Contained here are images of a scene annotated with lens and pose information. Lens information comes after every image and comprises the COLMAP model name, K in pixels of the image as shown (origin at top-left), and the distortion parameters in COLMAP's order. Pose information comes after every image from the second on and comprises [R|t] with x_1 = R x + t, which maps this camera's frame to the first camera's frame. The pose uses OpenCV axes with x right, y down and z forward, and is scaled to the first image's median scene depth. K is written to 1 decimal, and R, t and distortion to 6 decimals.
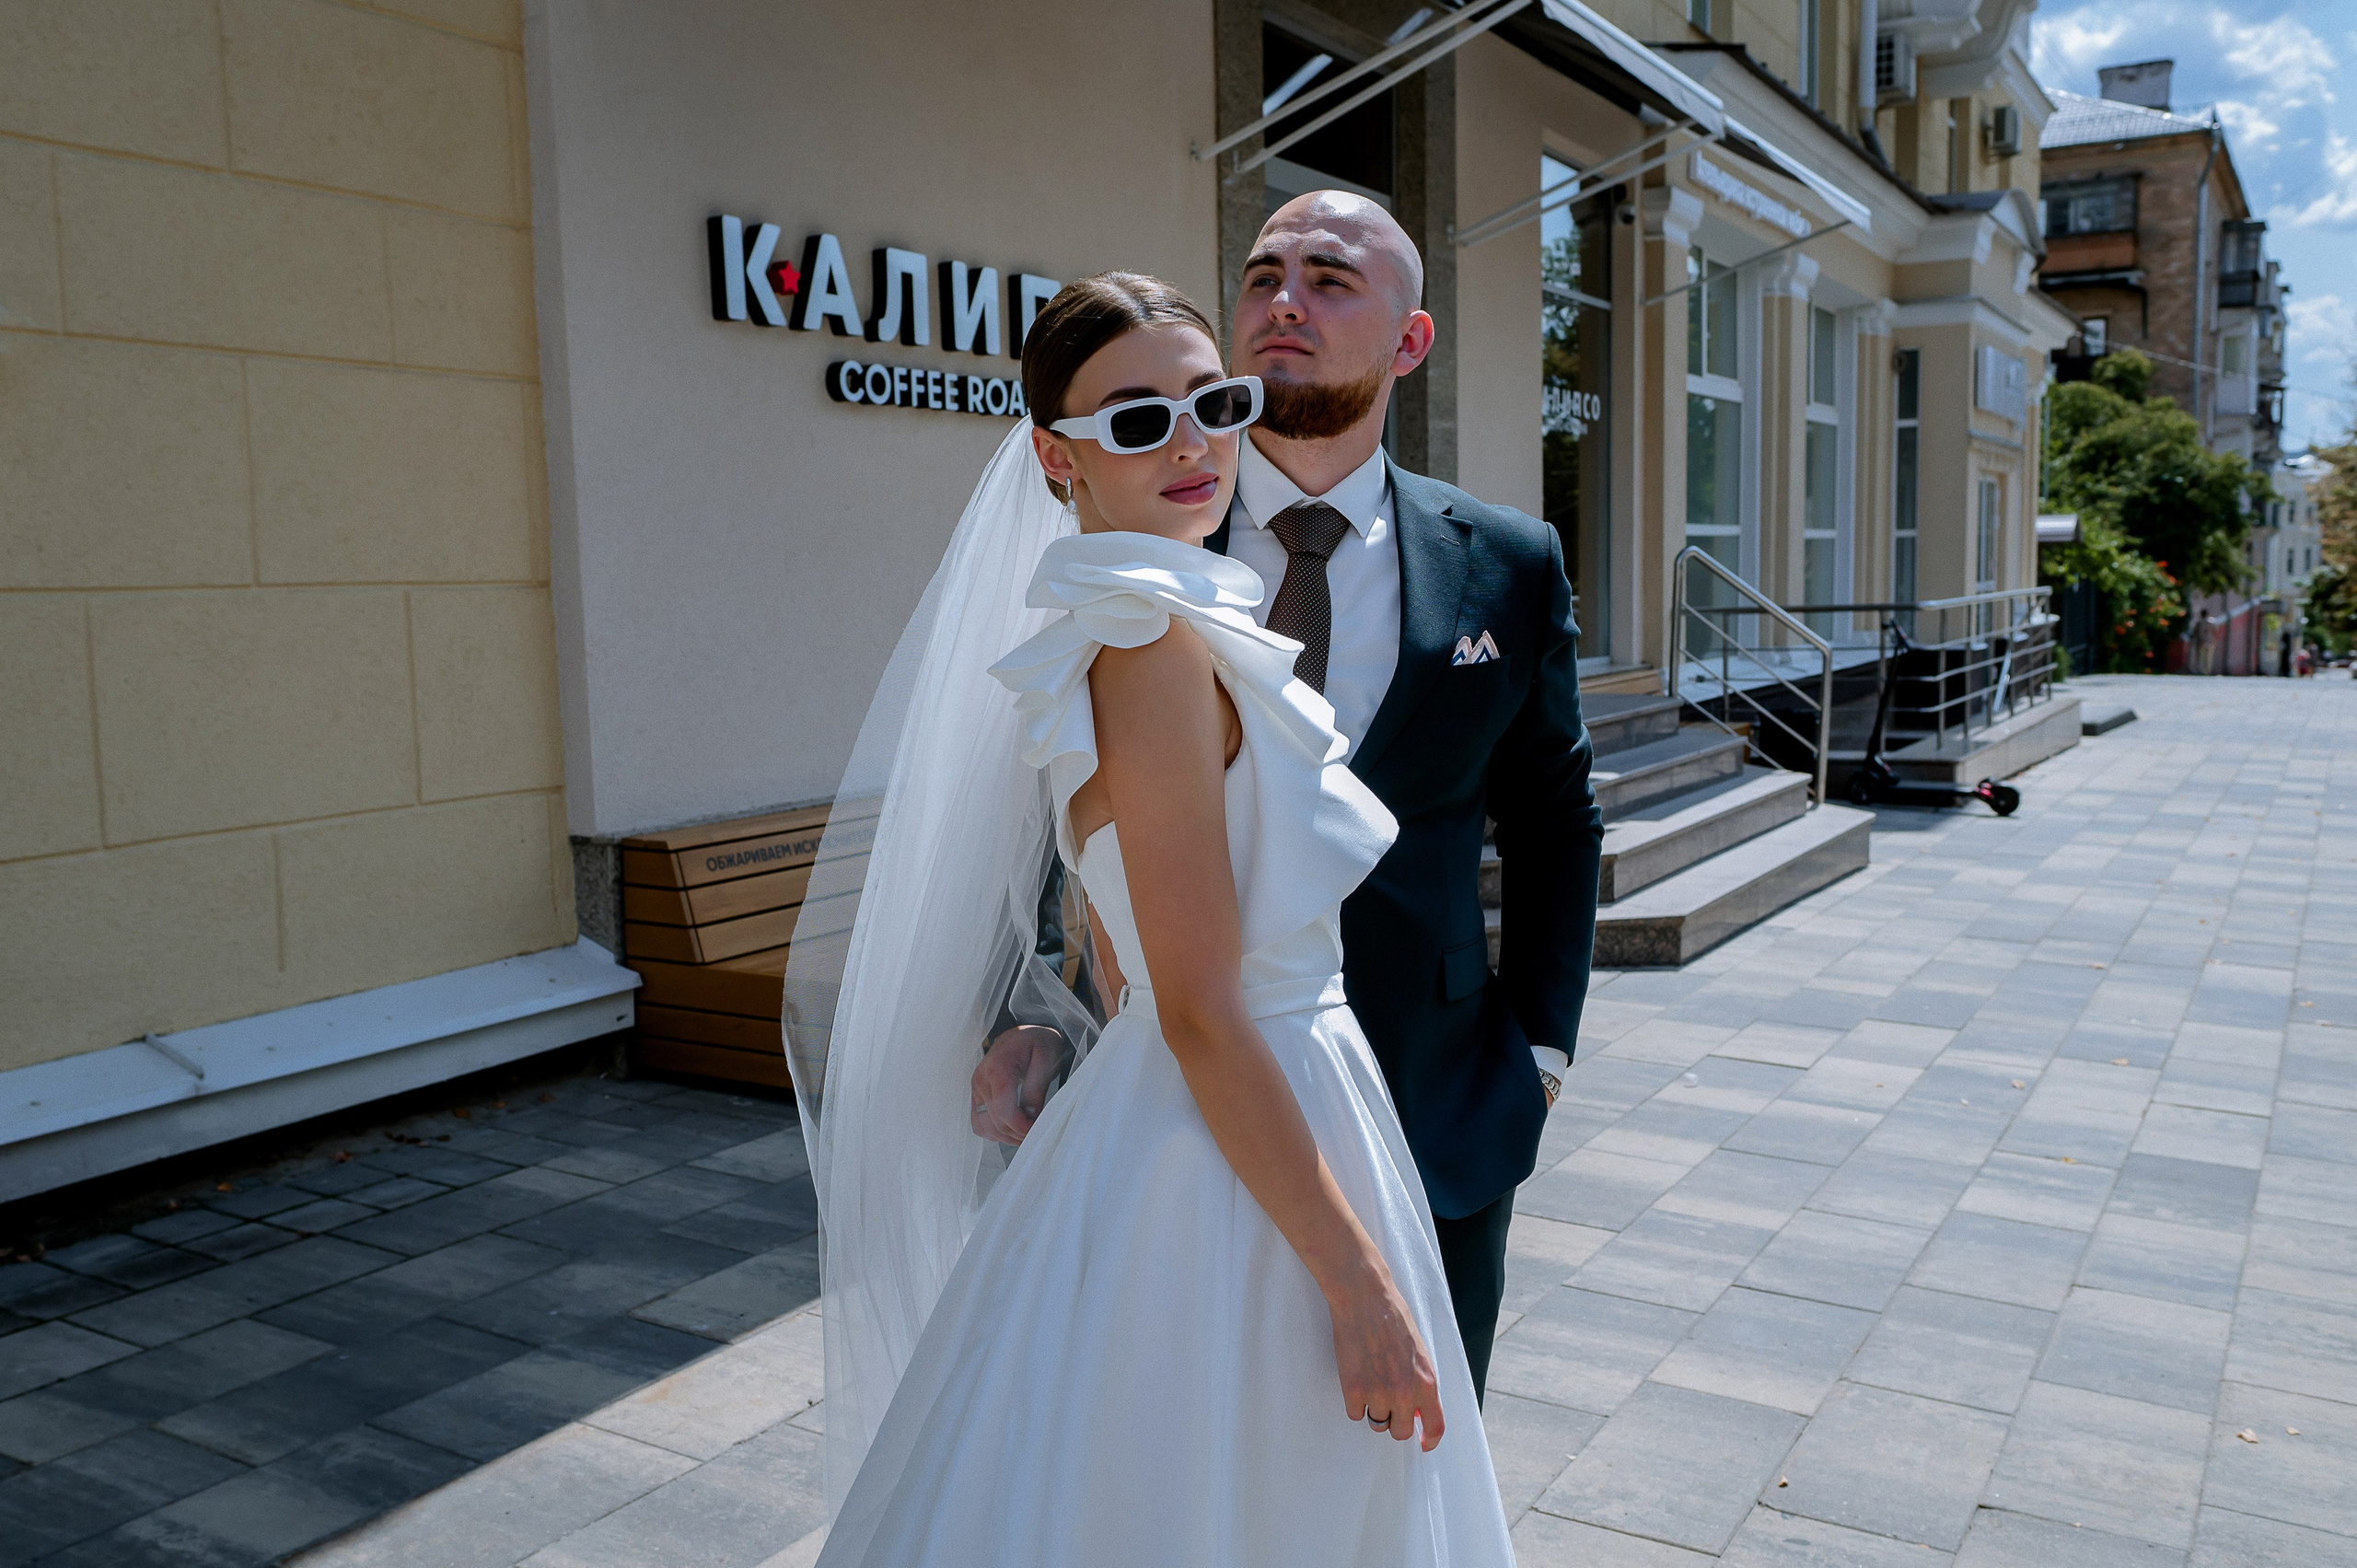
lens RADIAL K [[1961.7, 0, 1179.6], [0, 1961.7, 806.8], [0, 0, 1]] dist [0.006668, -0.009411]
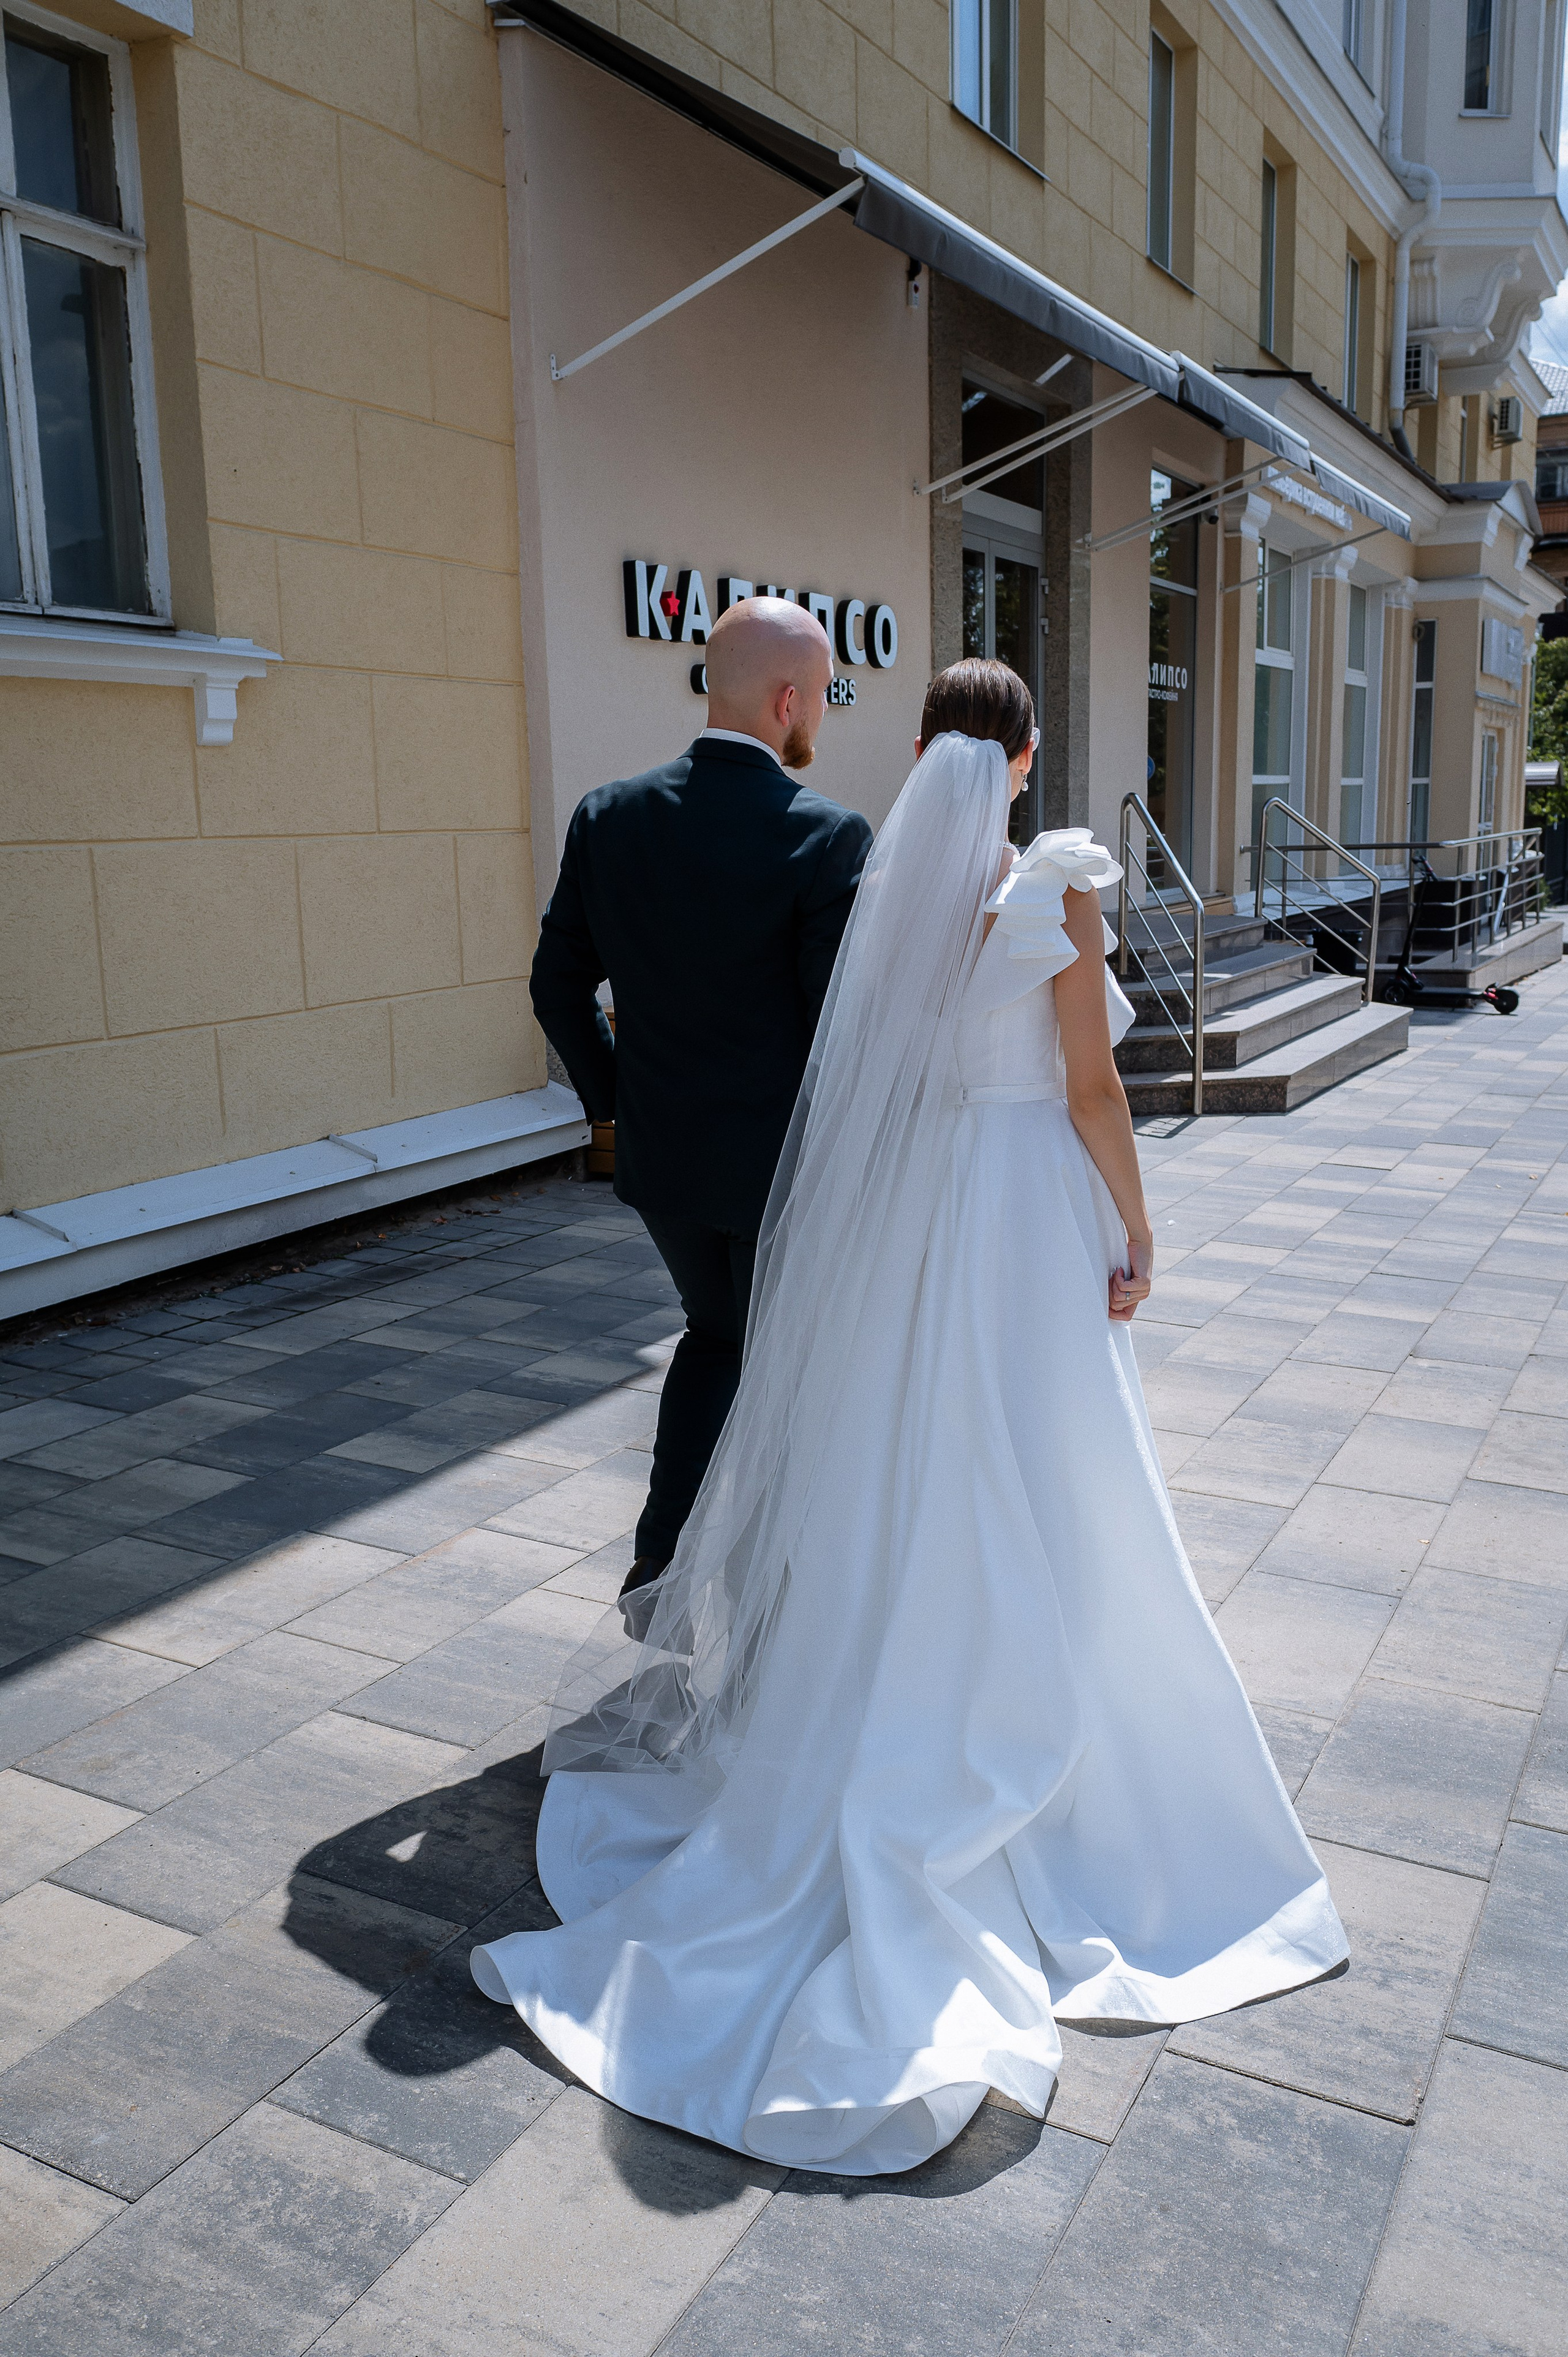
lens RADIAL K [[1961.6, 0, 769.5], [0, 1961.6, 1201.7], [0, 0, 1]] dist [0.006668, -0.009411]
pose [[0.998352, -0.008455, 0.056766, -0.088627], [0.003830, 0.996699, 0.081099, 0.014992], [-0.057265, -0.080748, 0.995088, -0.168065]]
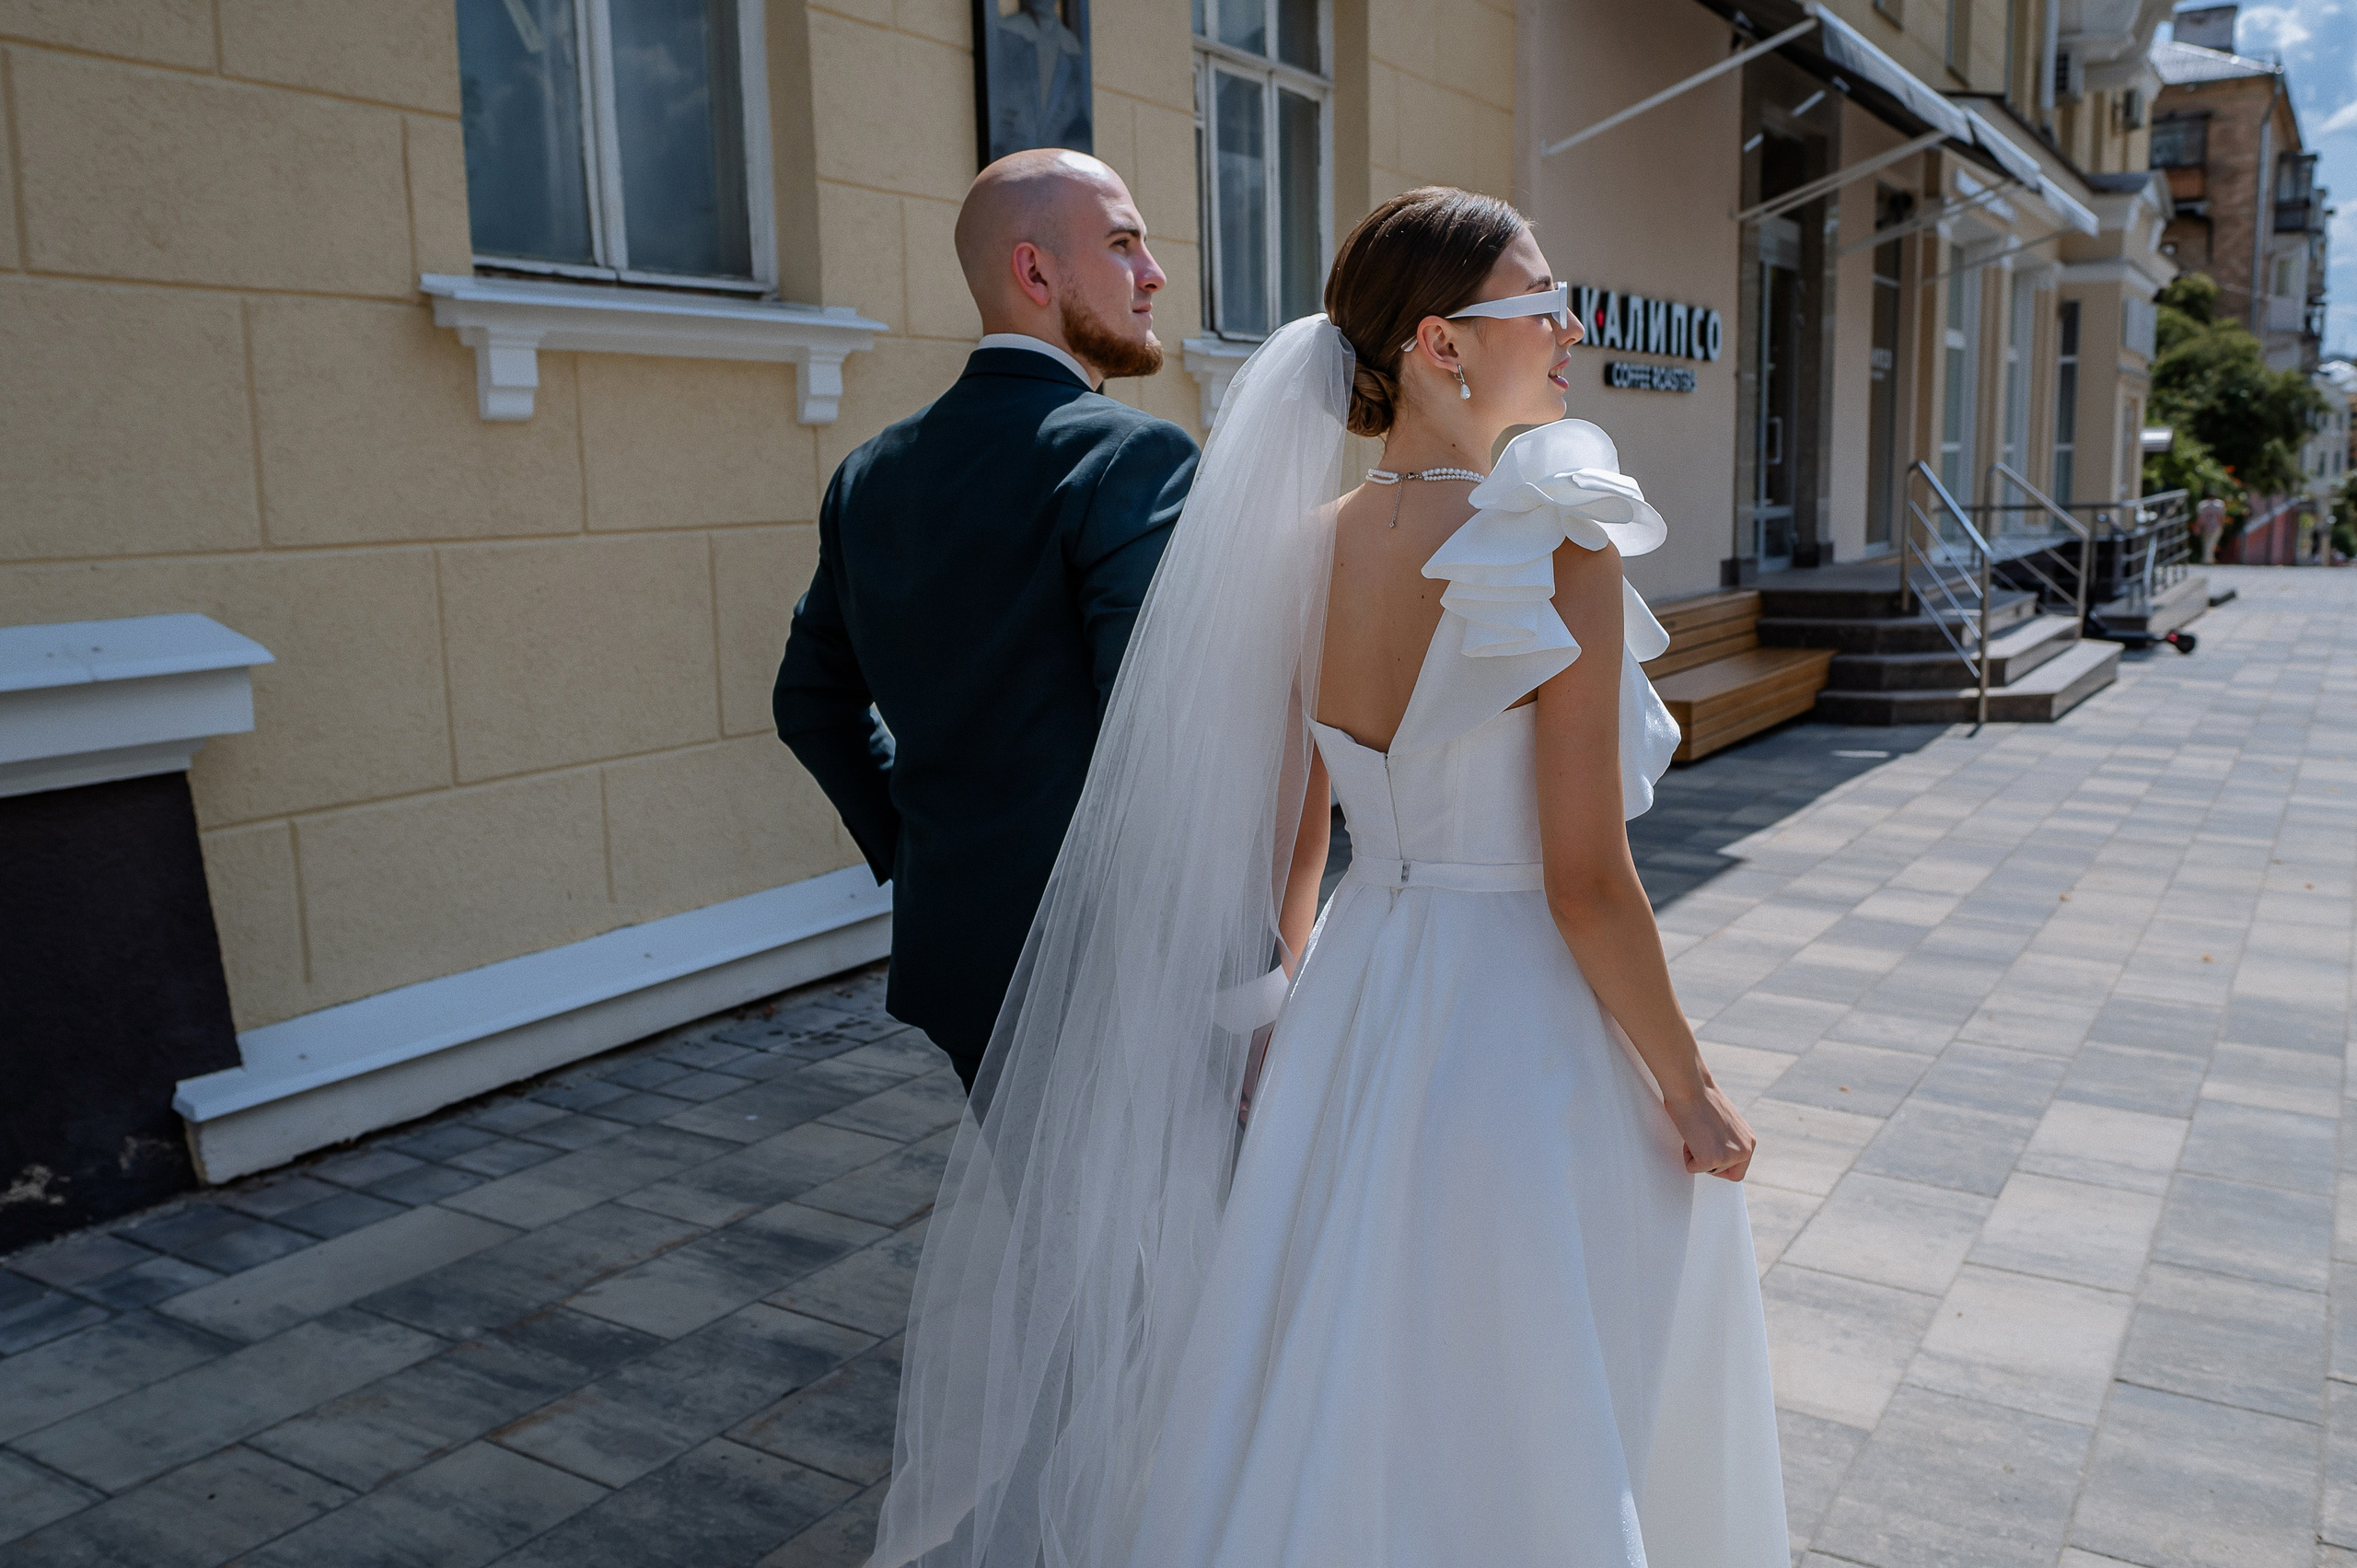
lens RADIAL K [[1961.7, 0, 1179.6], [0, 1961.7, 806.8], [0, 0, 1]] dist [0.006668, -0.009411]
pose [[0.999992, 0.003808, 0.001400, -0.231062], [-0.003876, 0.998596, 0.052838, 0.031827], [-0.001197, -0.052843, 0.998602, -0.318025]]
